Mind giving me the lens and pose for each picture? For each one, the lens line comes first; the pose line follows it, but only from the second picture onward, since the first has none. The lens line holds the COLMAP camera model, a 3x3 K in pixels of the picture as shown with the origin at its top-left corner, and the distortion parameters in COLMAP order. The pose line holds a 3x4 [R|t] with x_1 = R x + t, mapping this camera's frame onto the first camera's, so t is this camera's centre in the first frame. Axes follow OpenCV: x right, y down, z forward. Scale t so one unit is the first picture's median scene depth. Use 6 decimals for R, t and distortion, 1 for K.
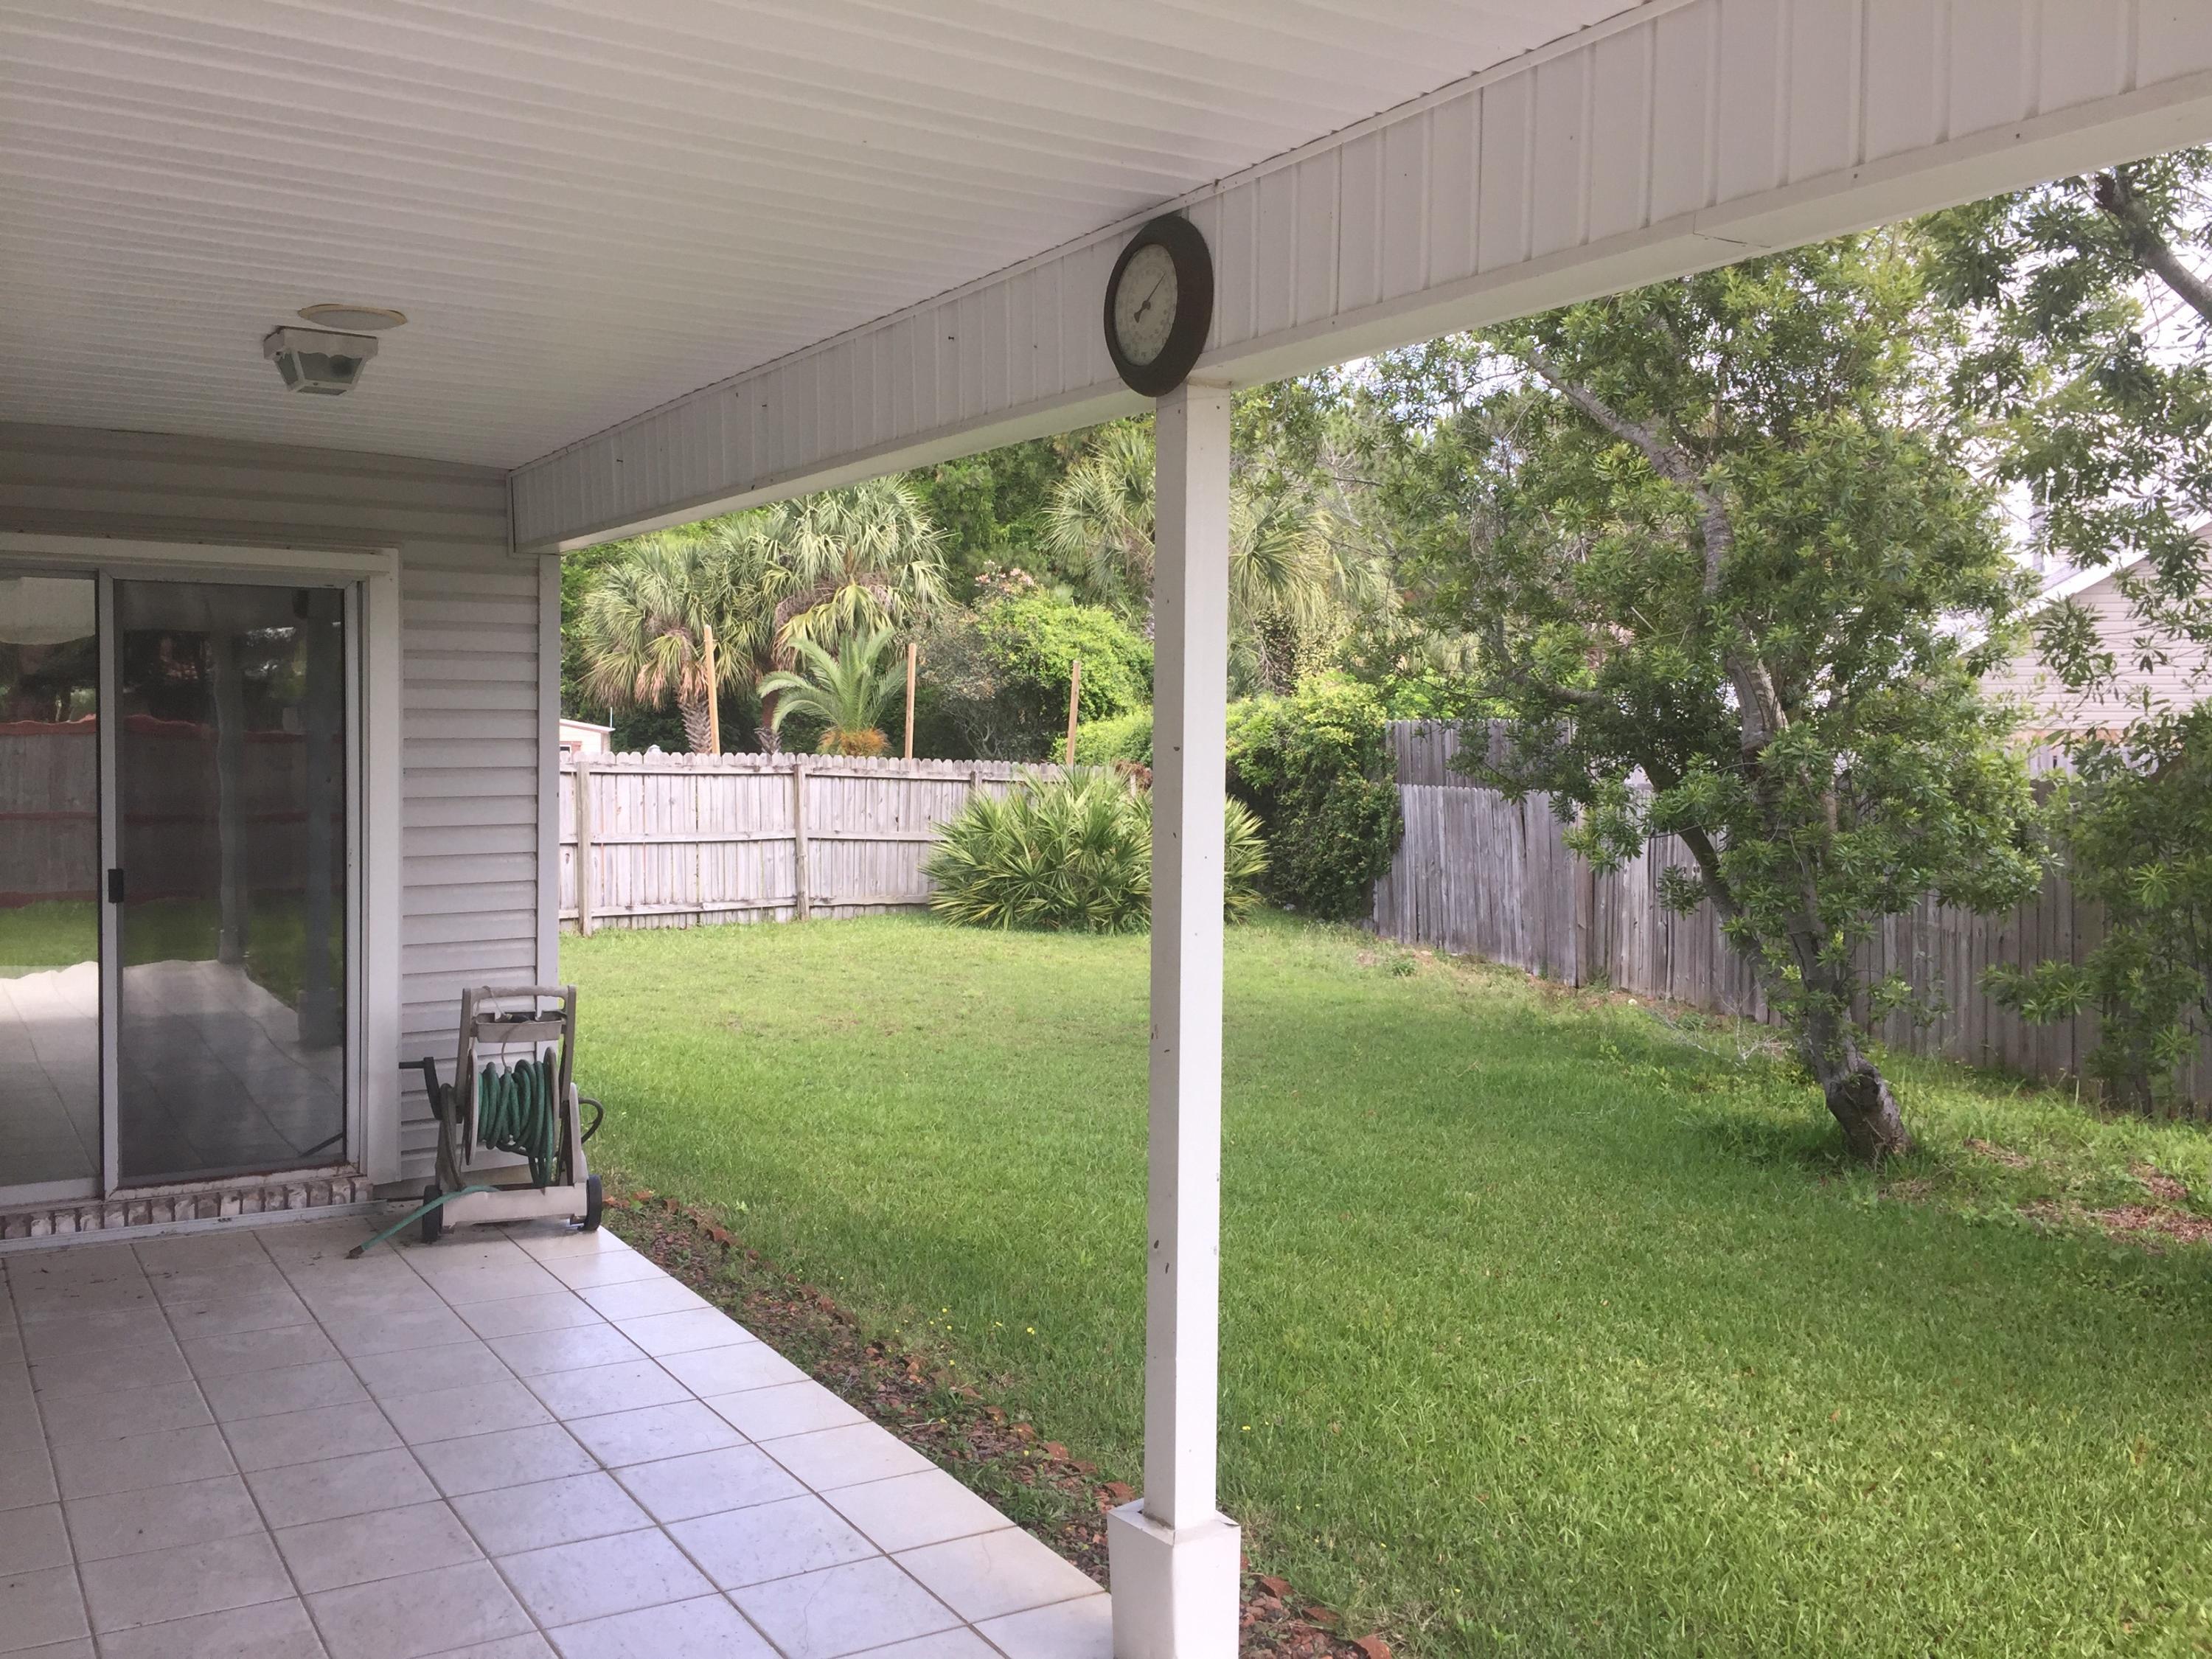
lens RADIAL K [[1911.7, 0, 1071.3], [0, 1911.7, 814.0], [0, 0, 1]] dist [0.087959, -0.124728]
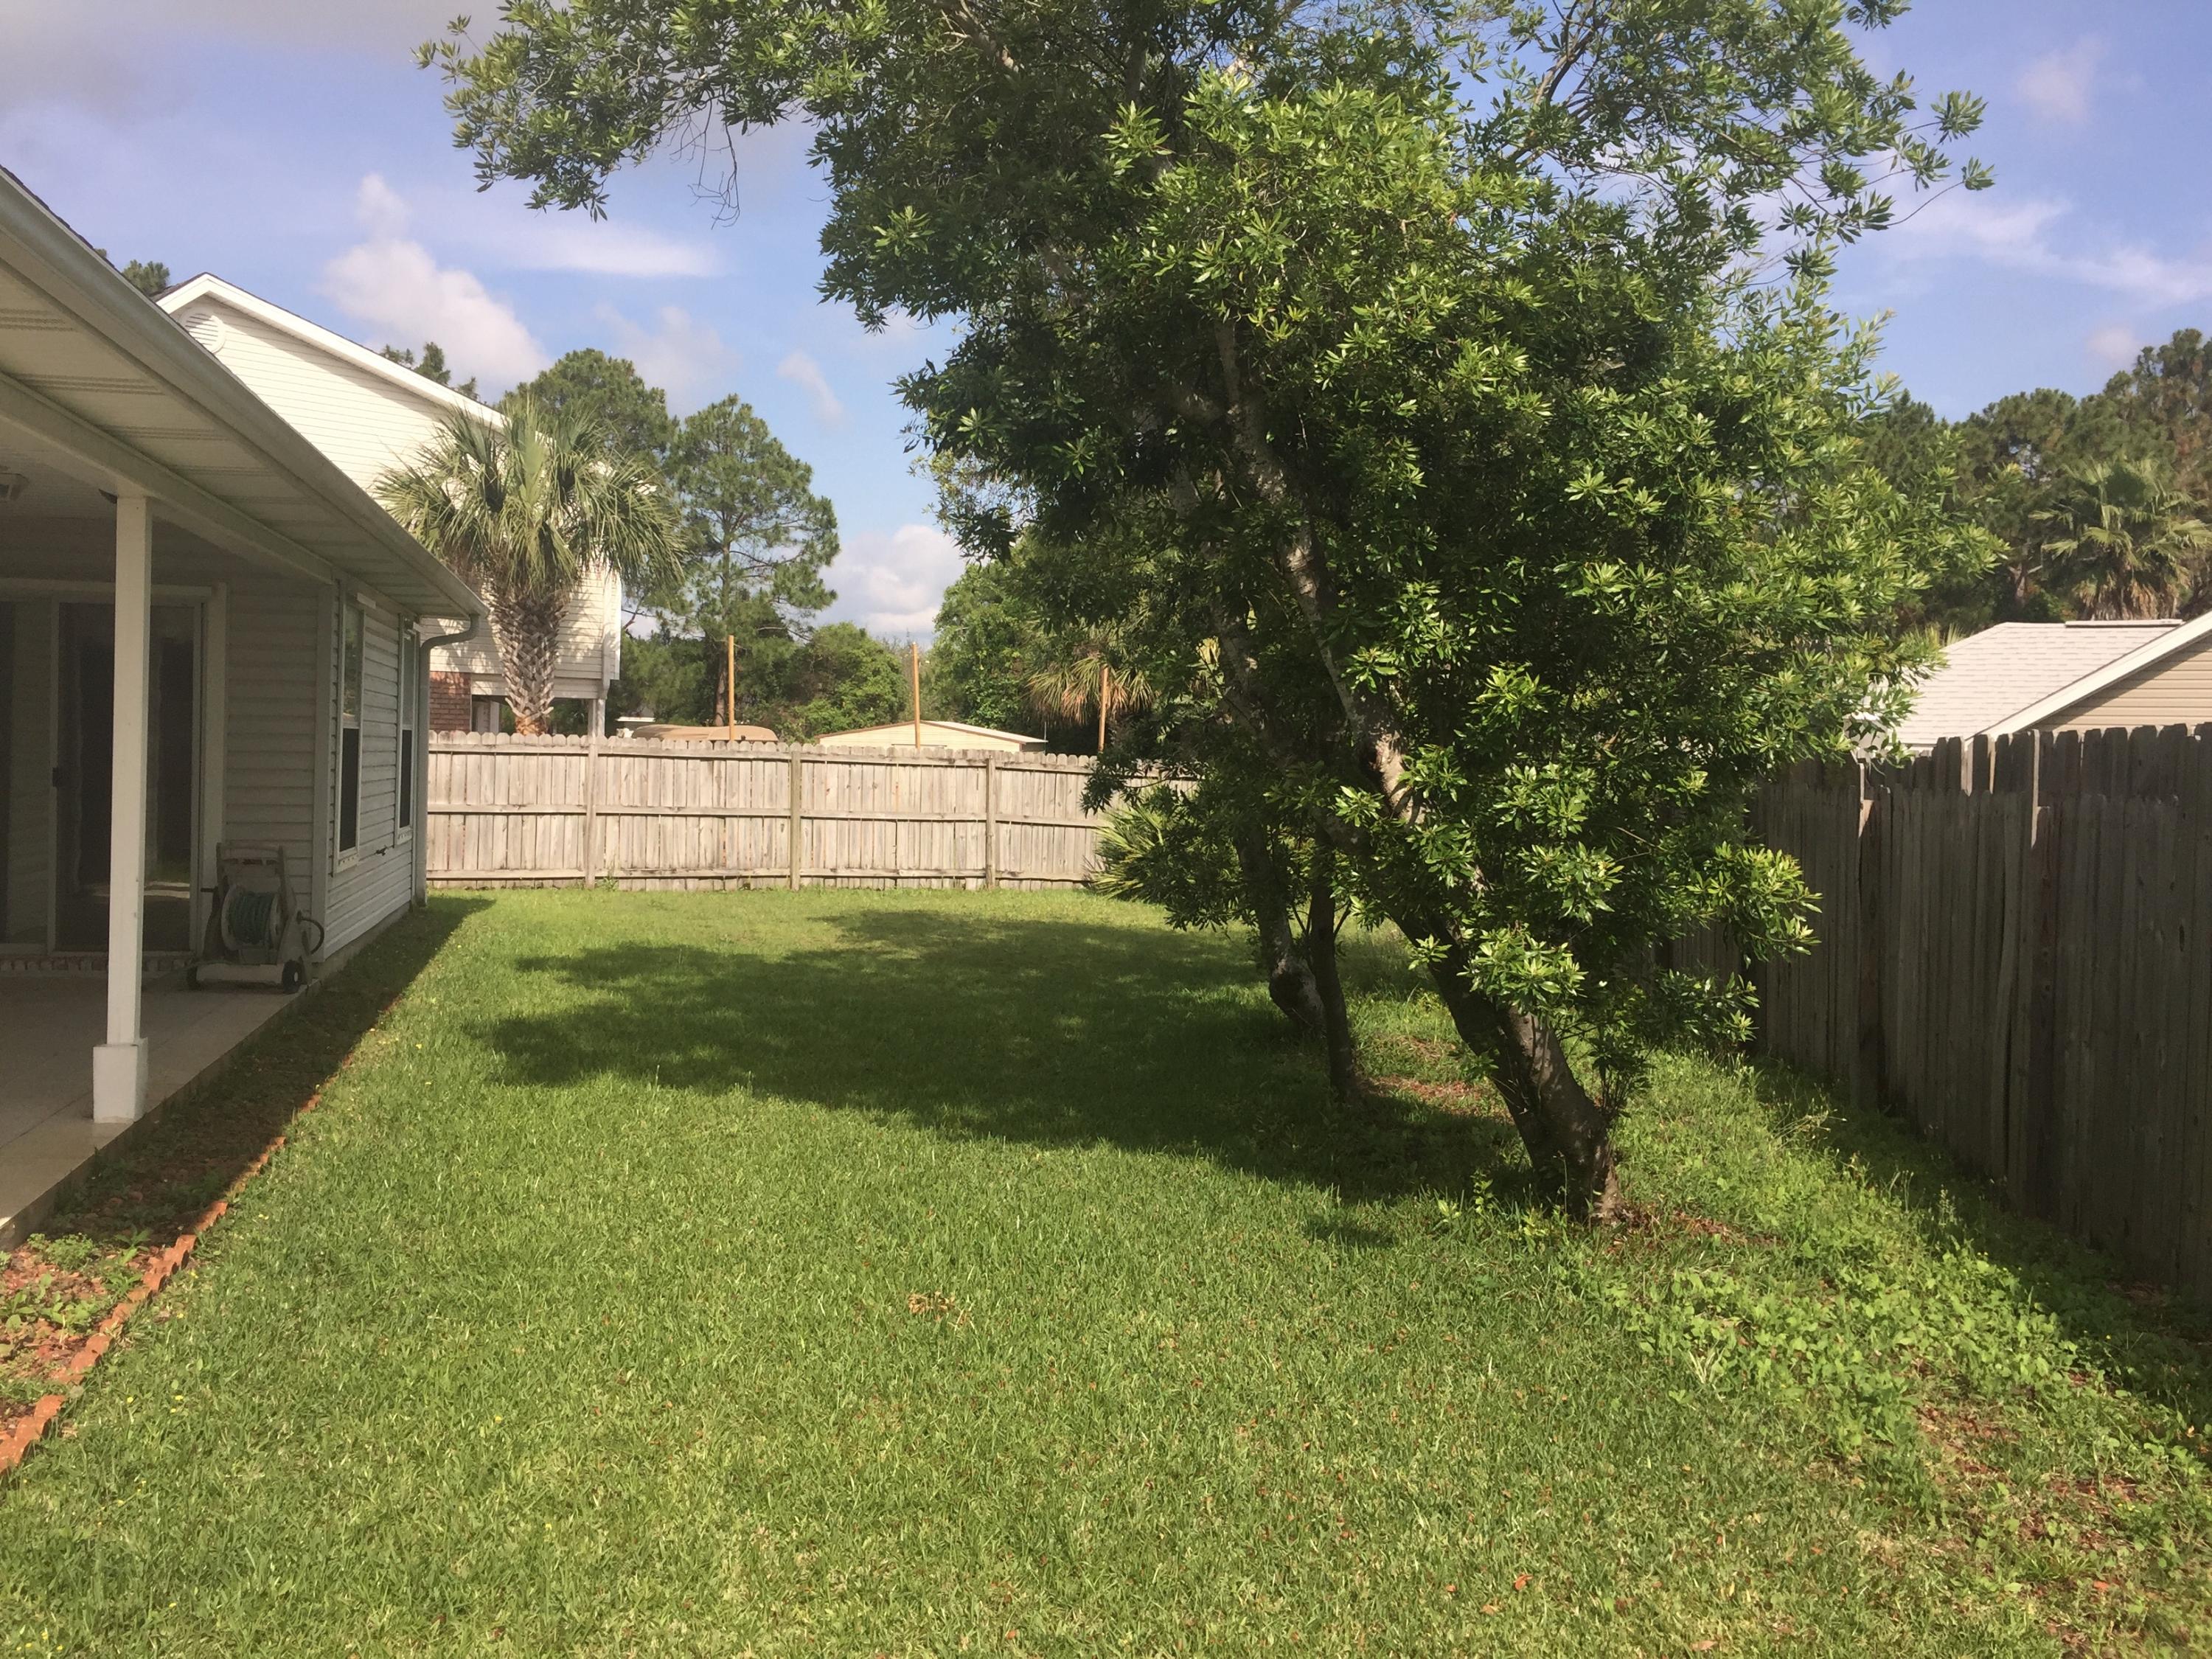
lens RADIAL K [[1911.7, 0, 1071.3], [0, 1911.7, 814.0], [0, 0, 1]] dist [0.087959, -0.124728]
pose [[0.947616, 0.024527, -0.318467, 0.298373], [-0.028941, 0.999539, -0.009136, 0.018982], [0.318097, 0.017874, 0.947890, -0.118940]]
